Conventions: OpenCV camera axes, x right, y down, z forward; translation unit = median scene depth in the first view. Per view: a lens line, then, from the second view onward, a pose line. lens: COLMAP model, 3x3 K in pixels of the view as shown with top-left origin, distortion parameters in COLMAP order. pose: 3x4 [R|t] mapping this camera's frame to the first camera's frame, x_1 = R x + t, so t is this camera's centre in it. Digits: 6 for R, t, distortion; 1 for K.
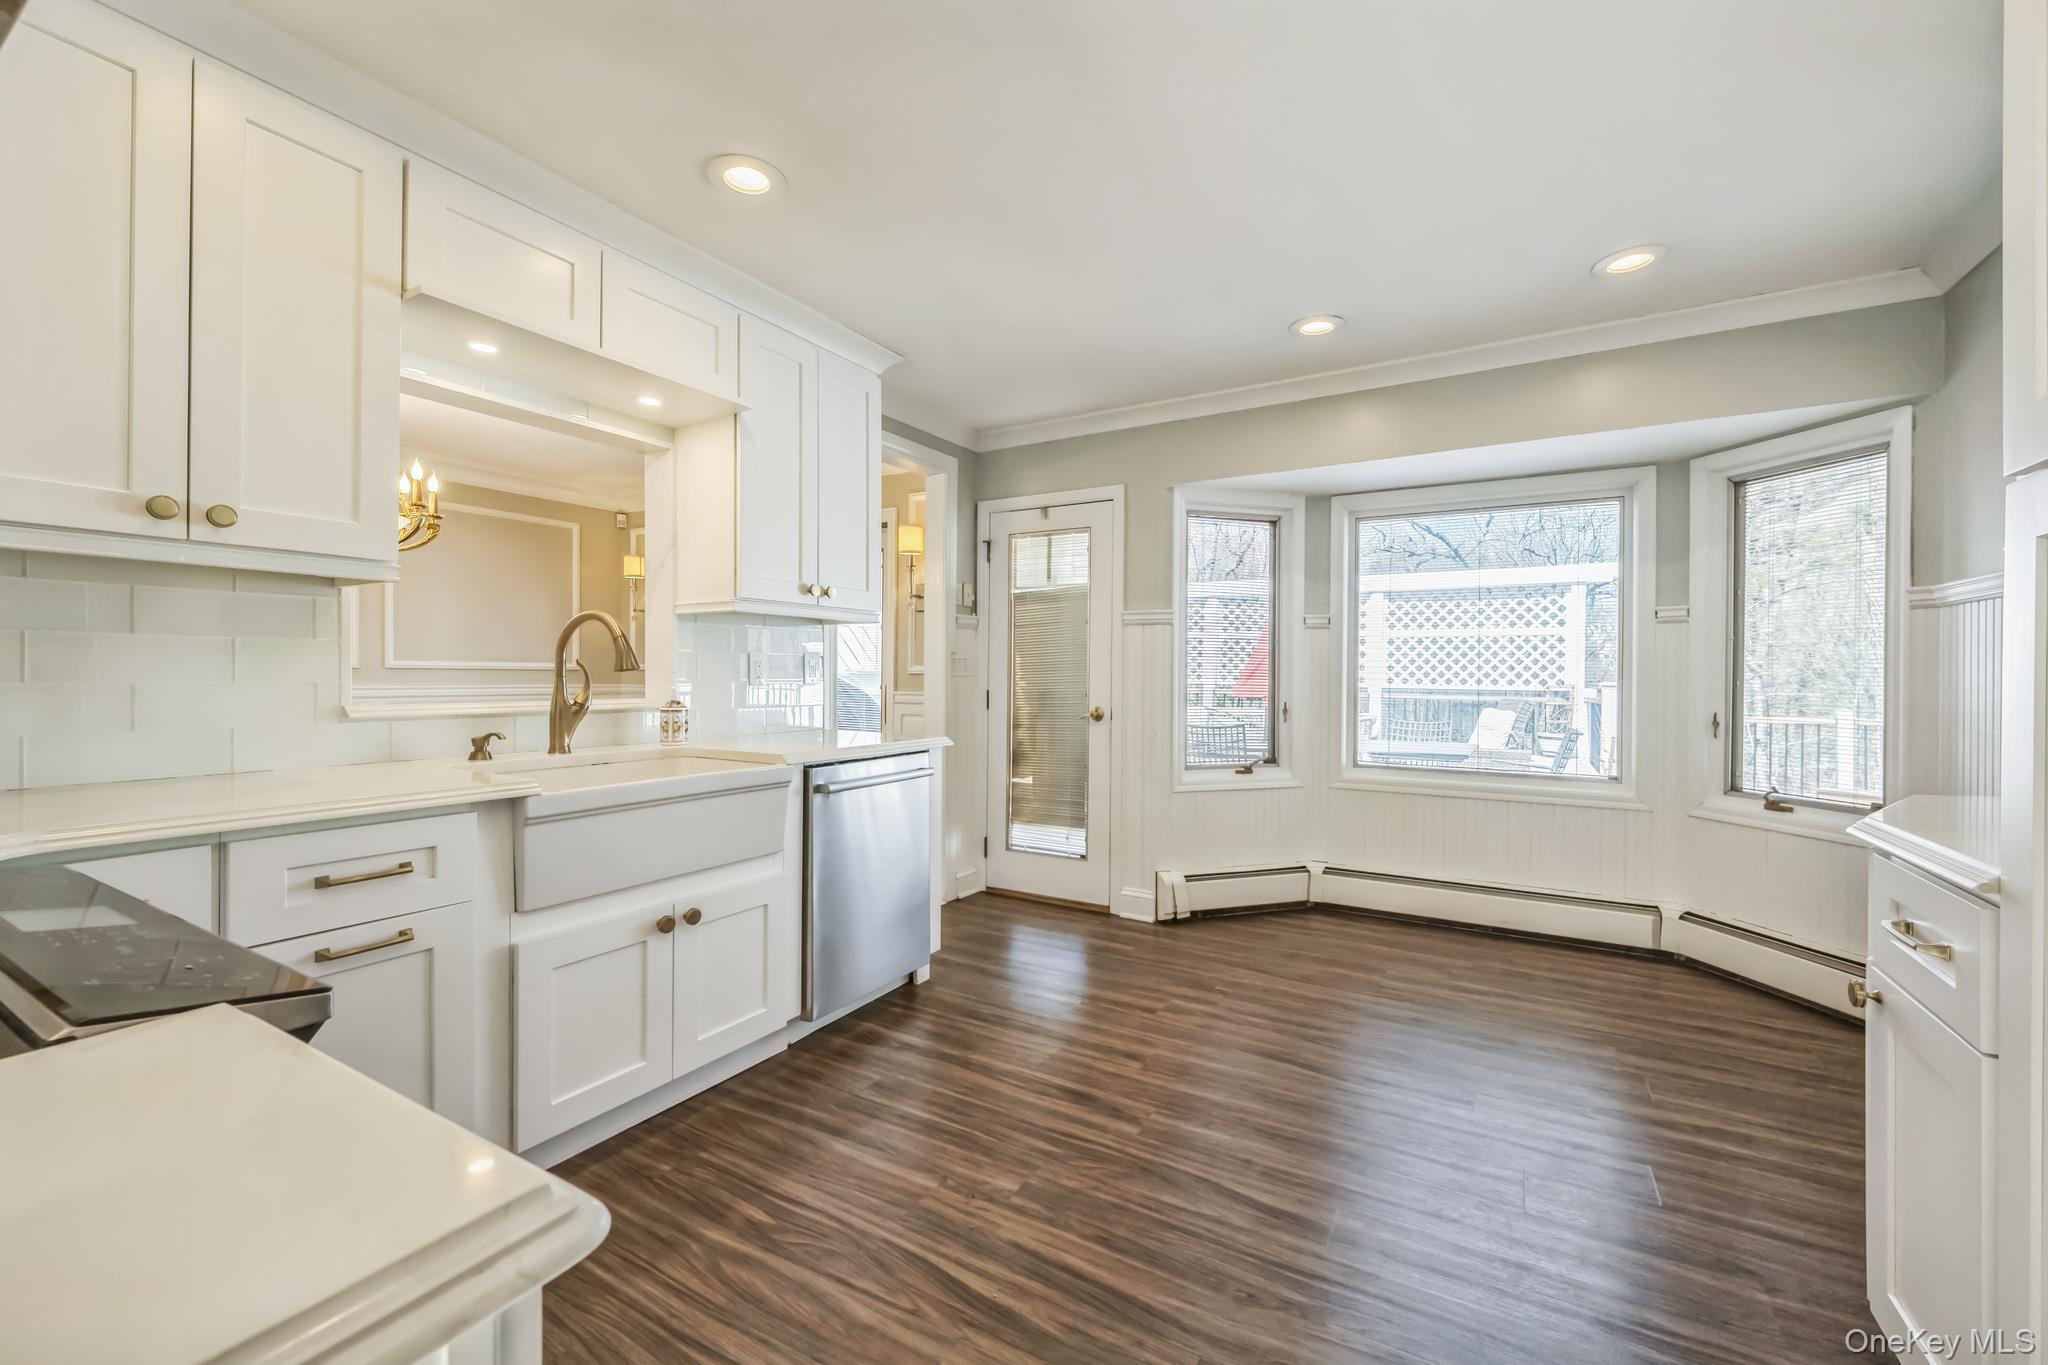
lens RADIAL K [[821.2, 0, 1026.4], [0, 821.2, 680.9], [0, 0, 1]] dist [-0.003488, -0.000570]
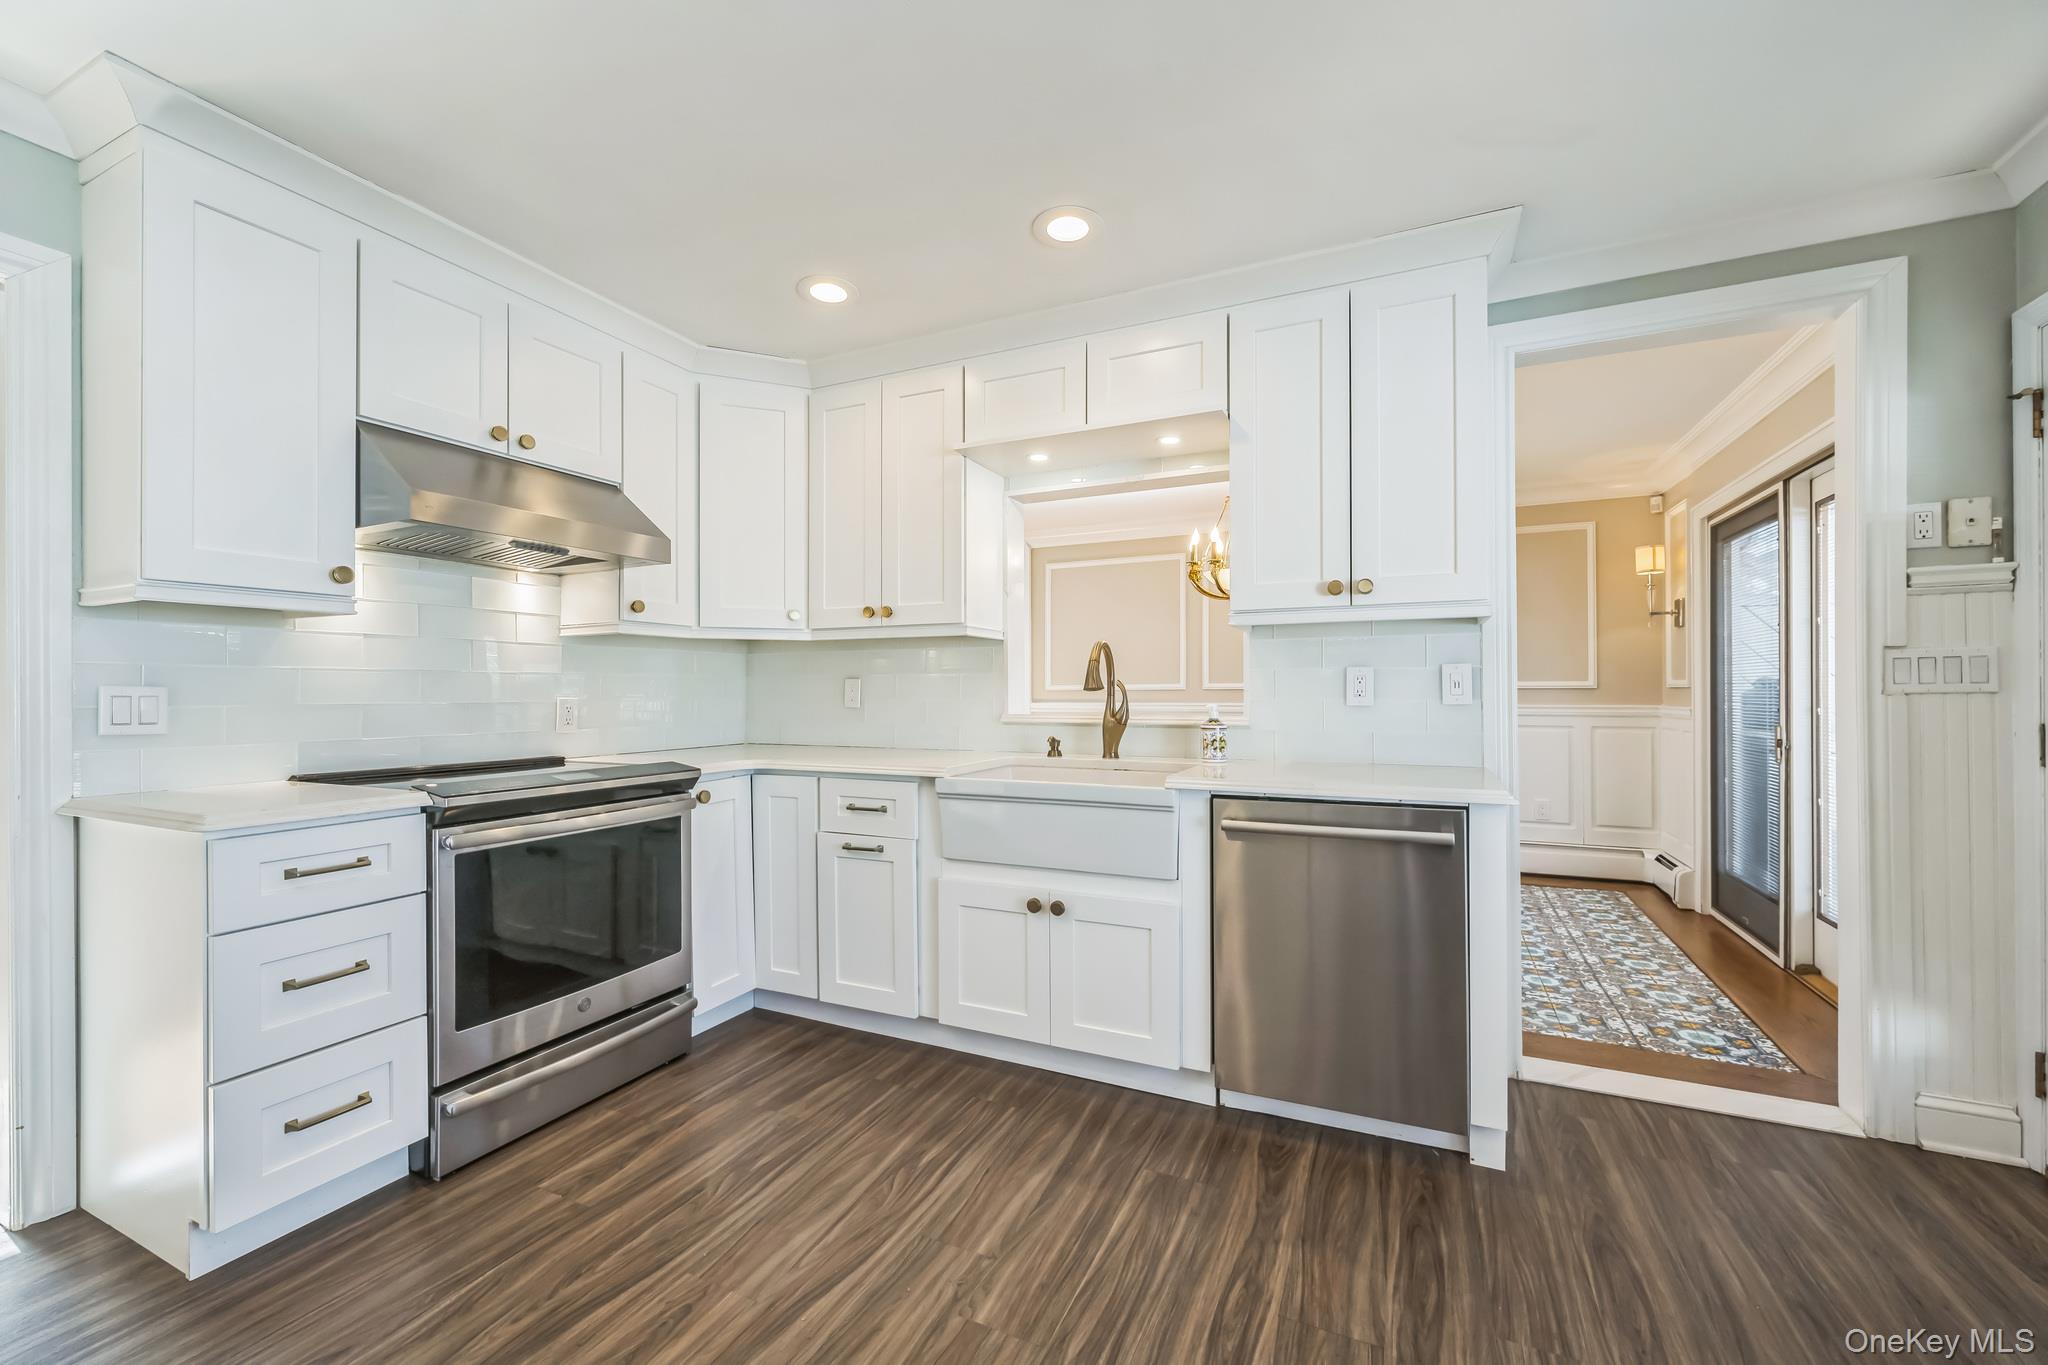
lens RADIAL K [[821.2, 0, 1025.1], [0, 821.2, 684.6], [0, 0, 1]] dist [-0.003488, -0.000570]
pose [[0.094720, -0.017262, -0.995354, 0.724720], [-0.004609, 0.999831, -0.017778, 0.001556], [0.995493, 0.006272, 0.094625, 0.861449]]
